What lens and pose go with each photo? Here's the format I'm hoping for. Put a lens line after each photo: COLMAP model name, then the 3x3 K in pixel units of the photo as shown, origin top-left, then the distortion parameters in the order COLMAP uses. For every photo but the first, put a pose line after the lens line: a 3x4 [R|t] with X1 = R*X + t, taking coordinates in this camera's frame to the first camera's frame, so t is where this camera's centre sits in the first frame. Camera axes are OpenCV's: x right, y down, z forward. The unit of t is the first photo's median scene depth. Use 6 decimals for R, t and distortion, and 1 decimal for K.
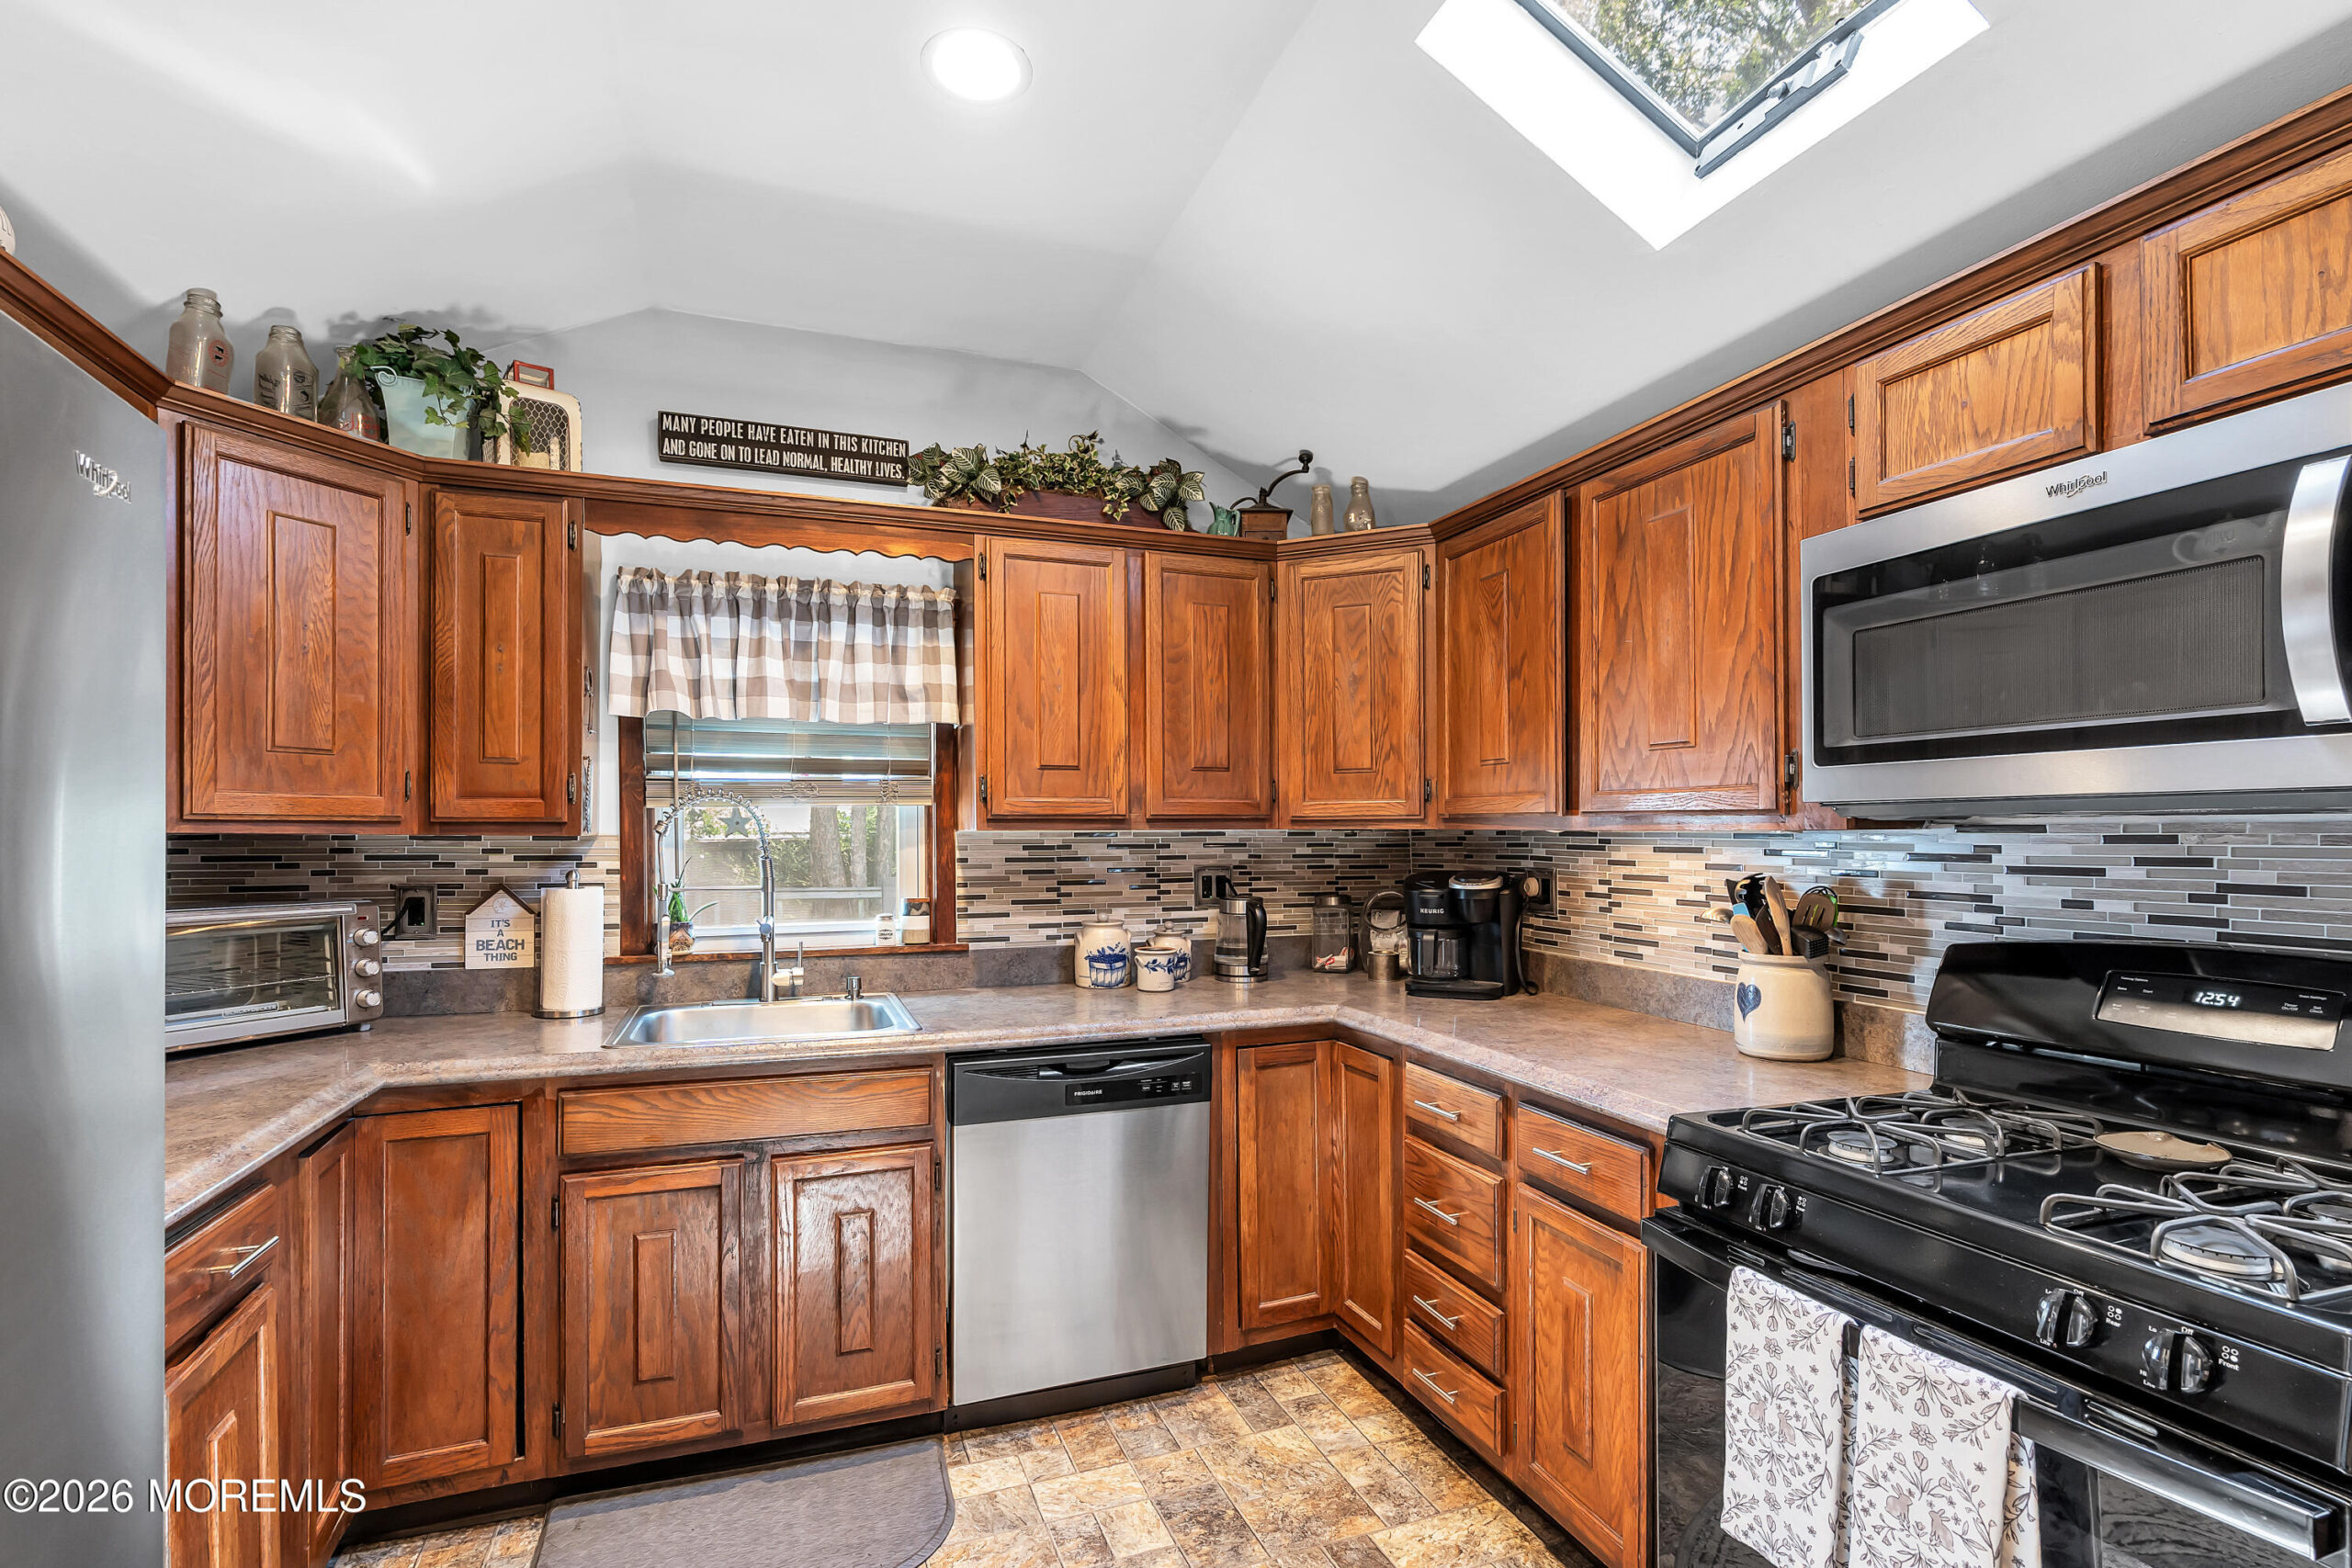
lens RADIAL K [[1080.9, 0, 1156.5], [0, 1080.9, 828.2], [0, 0, 1]] dist [-0.001412, 0.004792]
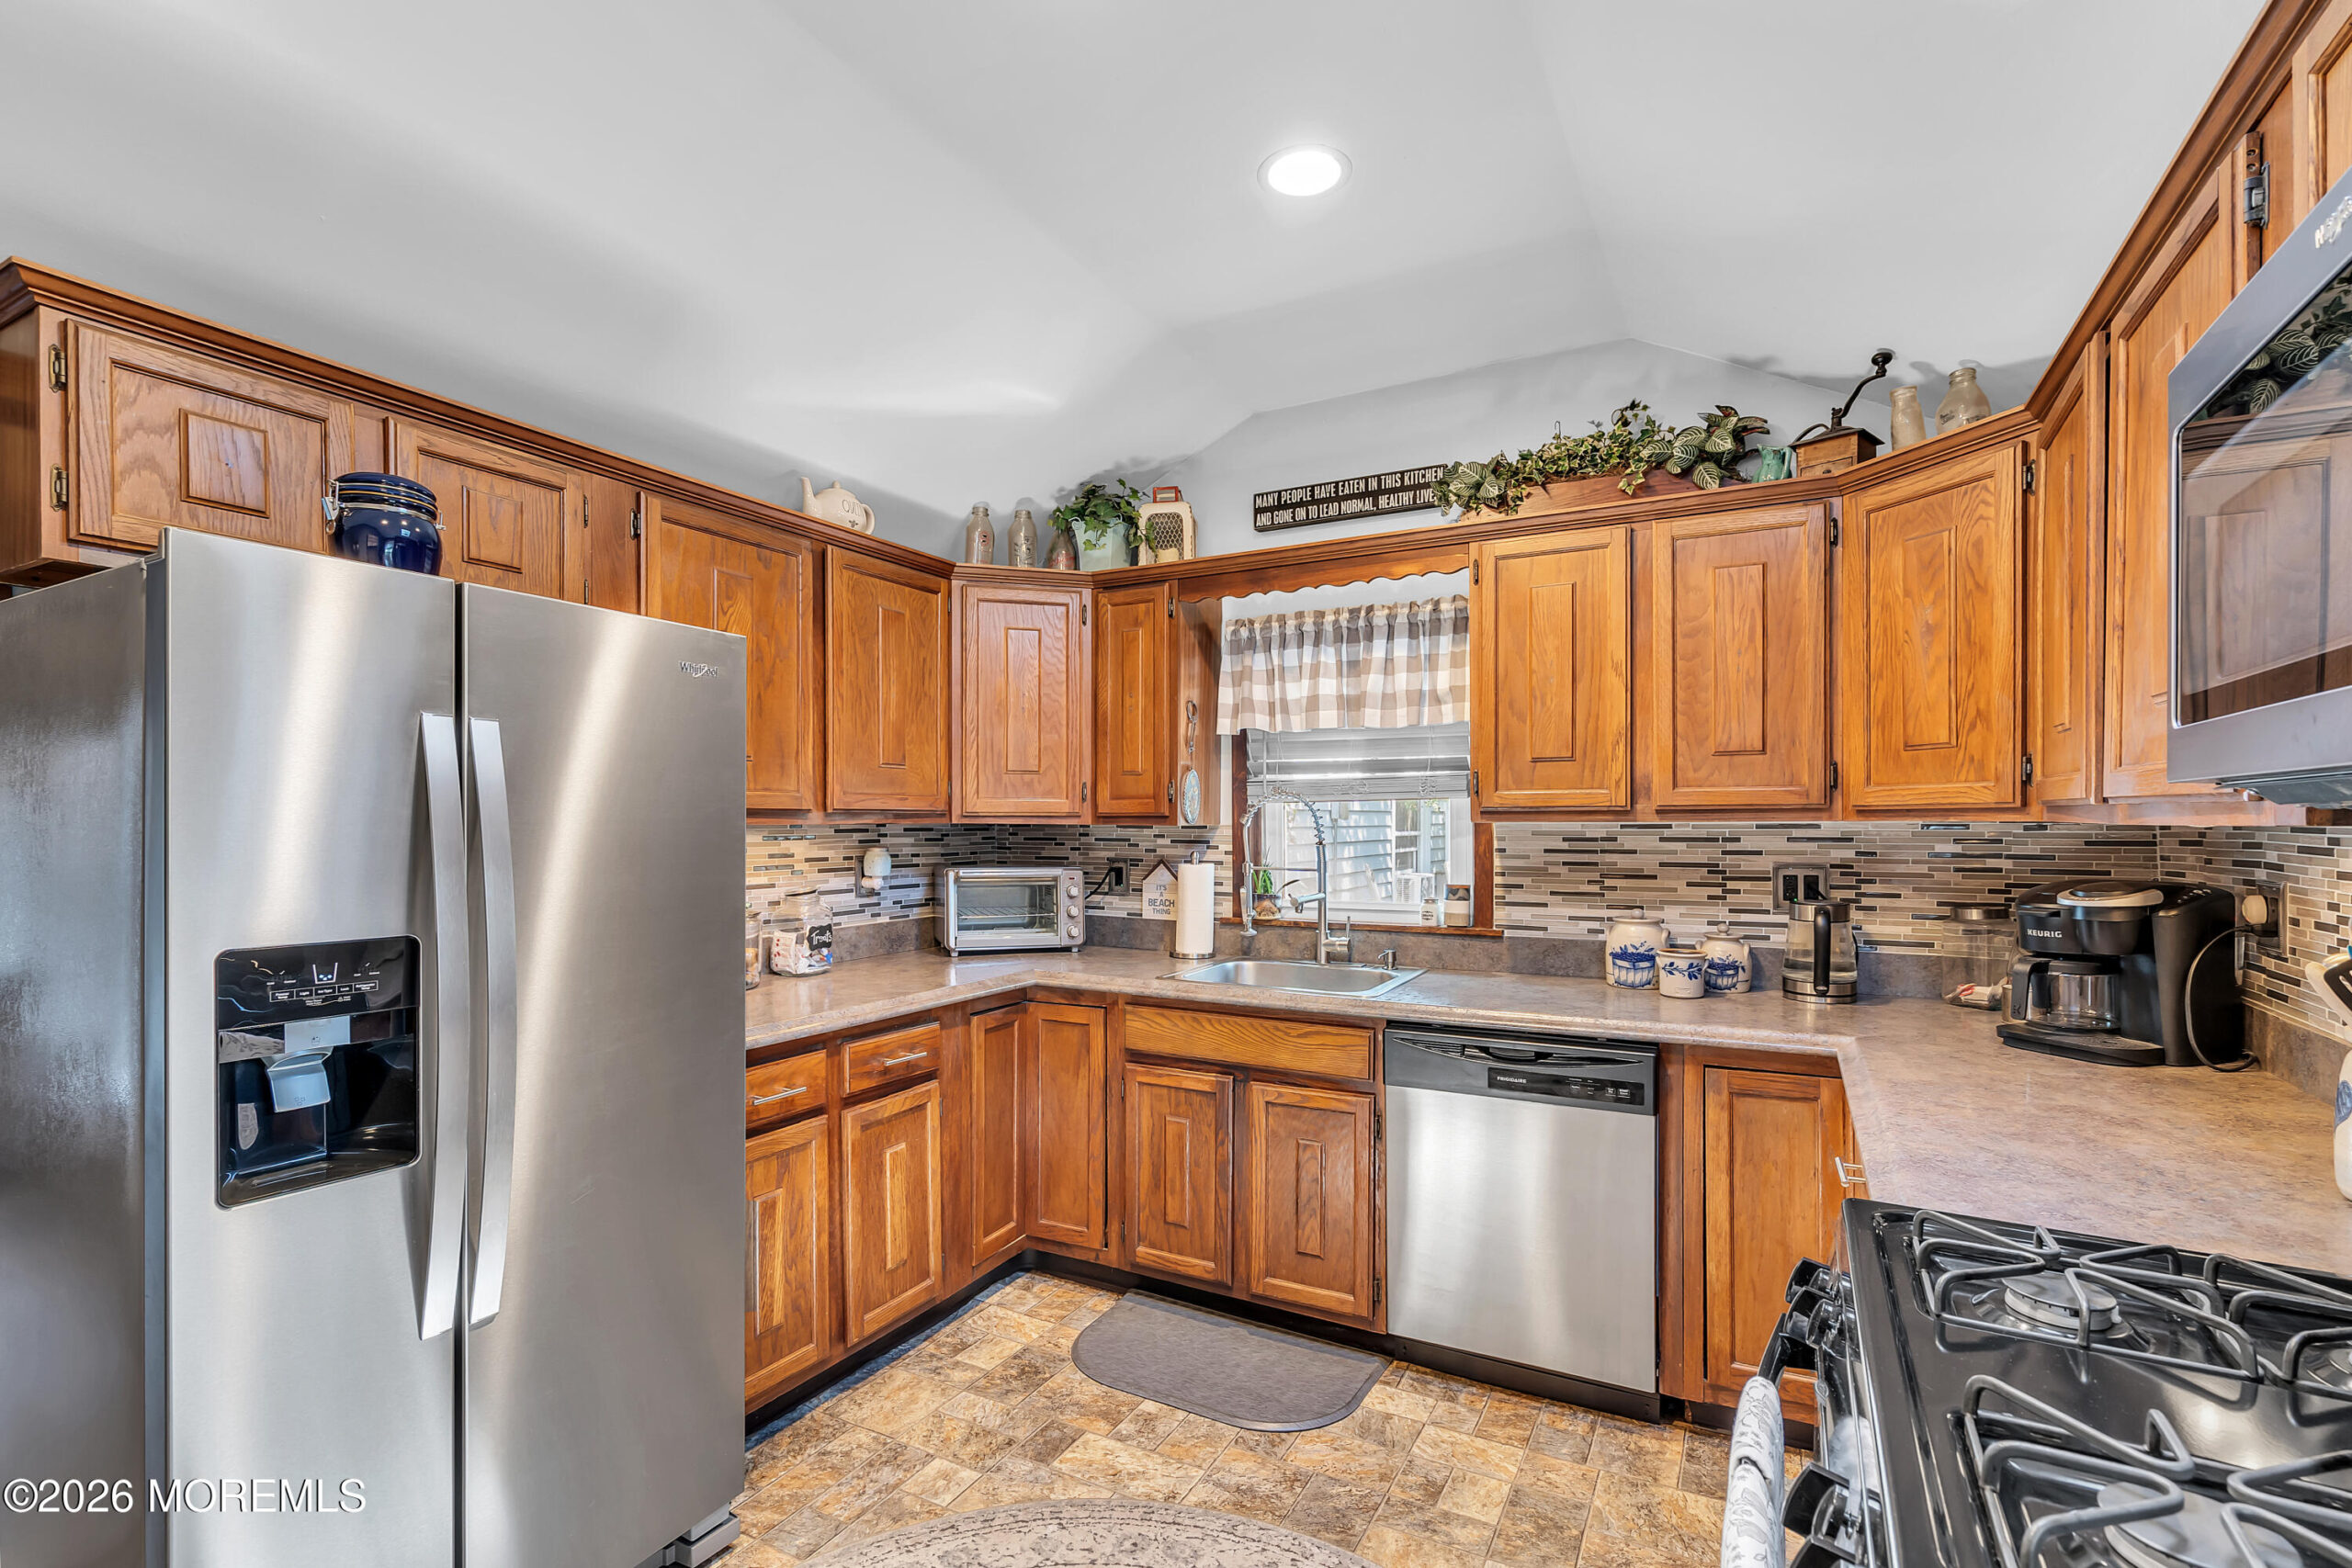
lens RADIAL K [[1080.9, 0, 1184.5], [0, 1080.9, 828.1], [0, 0, 1]] dist [-0.001412, 0.004792]
pose [[0.663409, 0.006347, -0.748230, 0.444750], [0.001657, 0.999949, 0.009952, -0.003063], [0.748255, -0.007842, 0.663365, 0.084975]]
